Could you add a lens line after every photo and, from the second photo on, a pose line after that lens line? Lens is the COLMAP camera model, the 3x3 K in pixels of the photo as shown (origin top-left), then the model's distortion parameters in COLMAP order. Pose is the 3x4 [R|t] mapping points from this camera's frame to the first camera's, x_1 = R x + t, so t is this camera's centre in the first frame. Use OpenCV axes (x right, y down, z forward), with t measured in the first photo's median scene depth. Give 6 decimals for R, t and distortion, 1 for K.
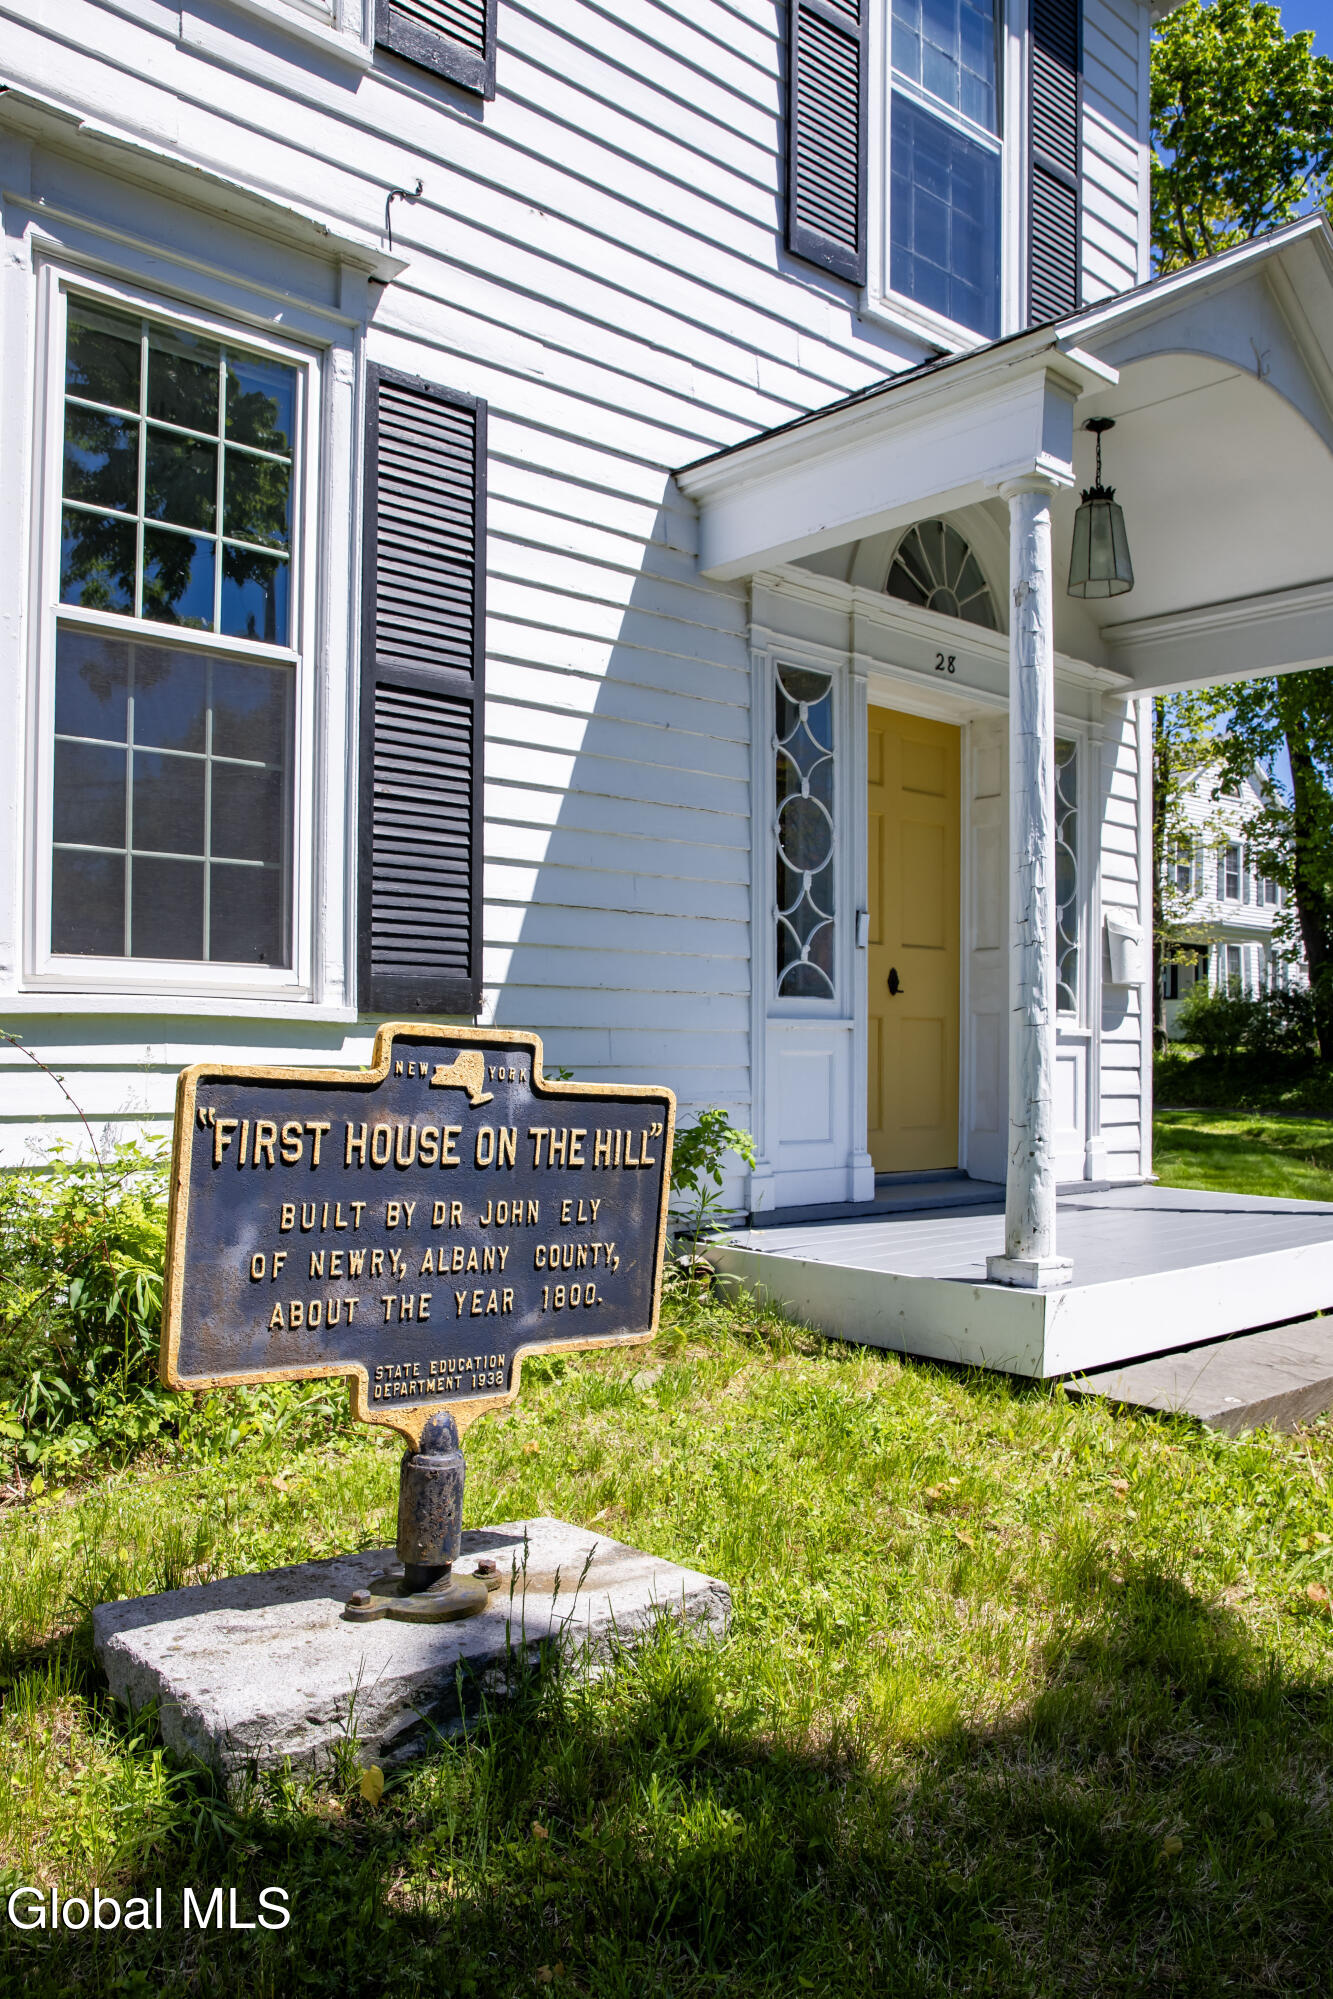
lens RADIAL K [[1522.0, 0, 667.6], [0, 1522.0, 1058.0], [0, 0, 1]] dist [-0.129733, 0.103308]
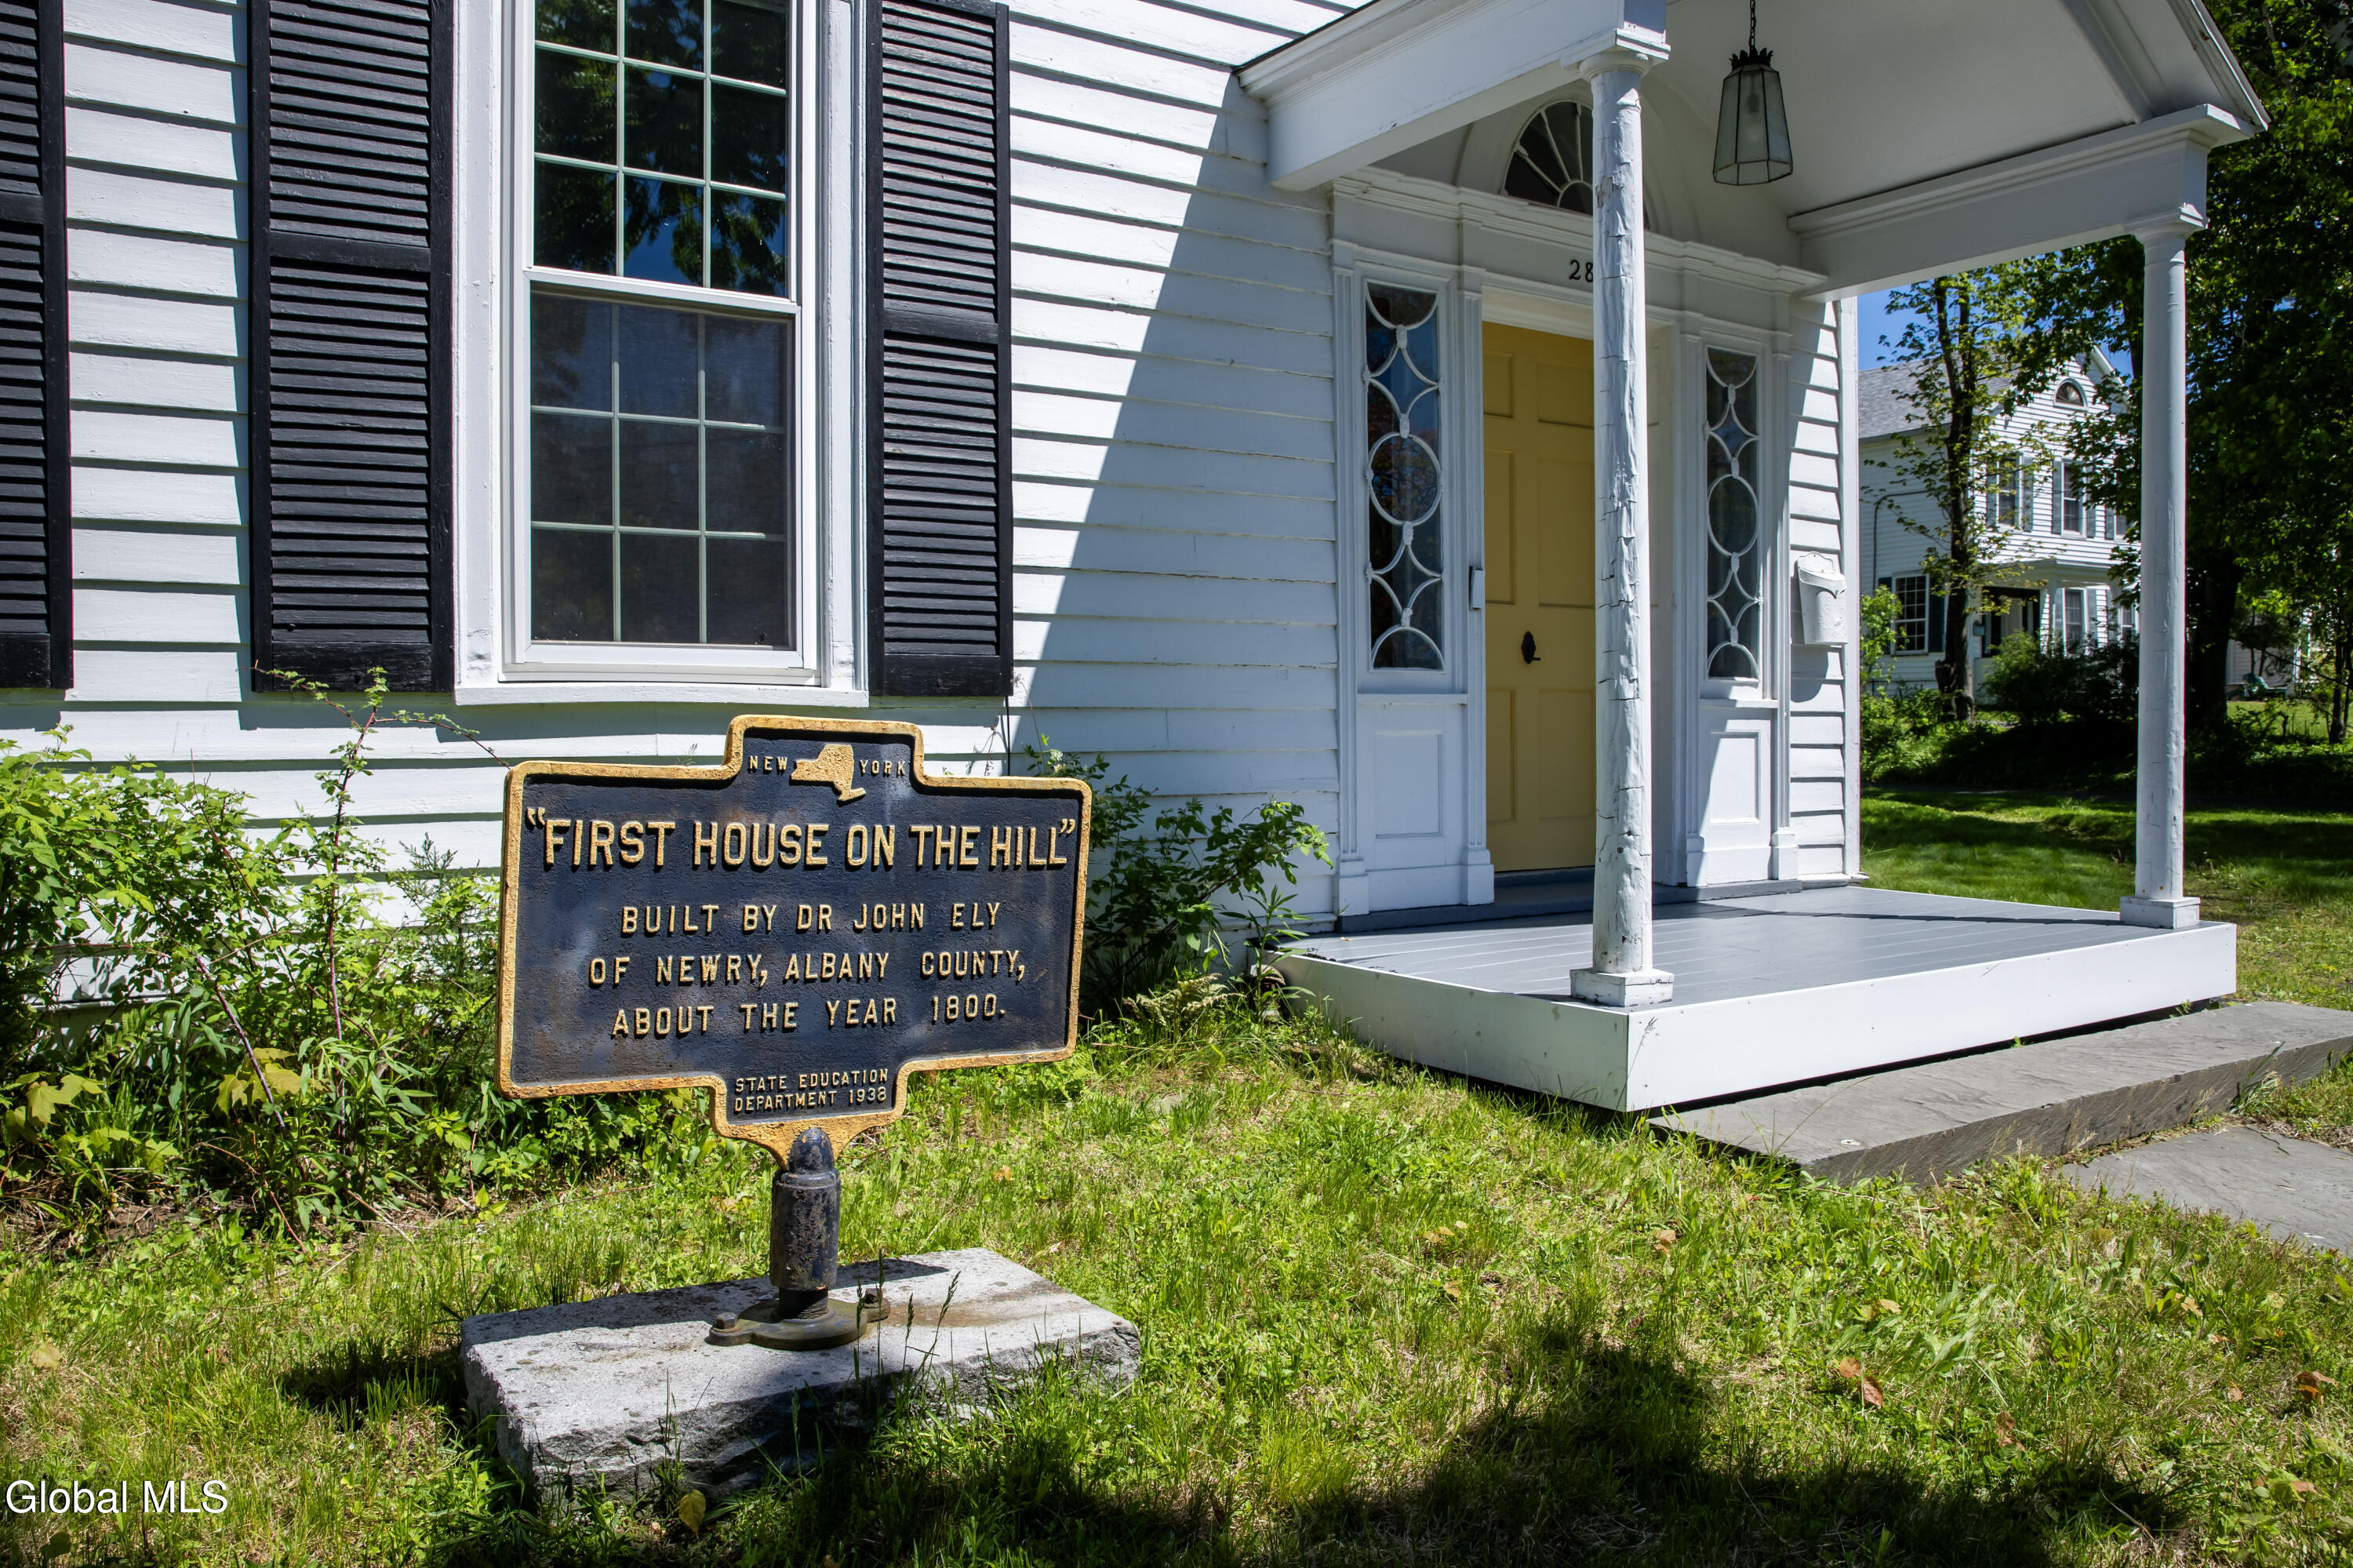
lens RADIAL K [[1761.3, 0, 1091.4], [0, 1761.3, 778.6], [0, 0, 1]] dist [-0.128120, 0.094604]
pose [[0.985538, -0.008513, -0.169240, 0.104966], [0.012559, 0.999660, 0.022851, -0.003042], [0.168988, -0.024646, 0.985310, -0.019788]]
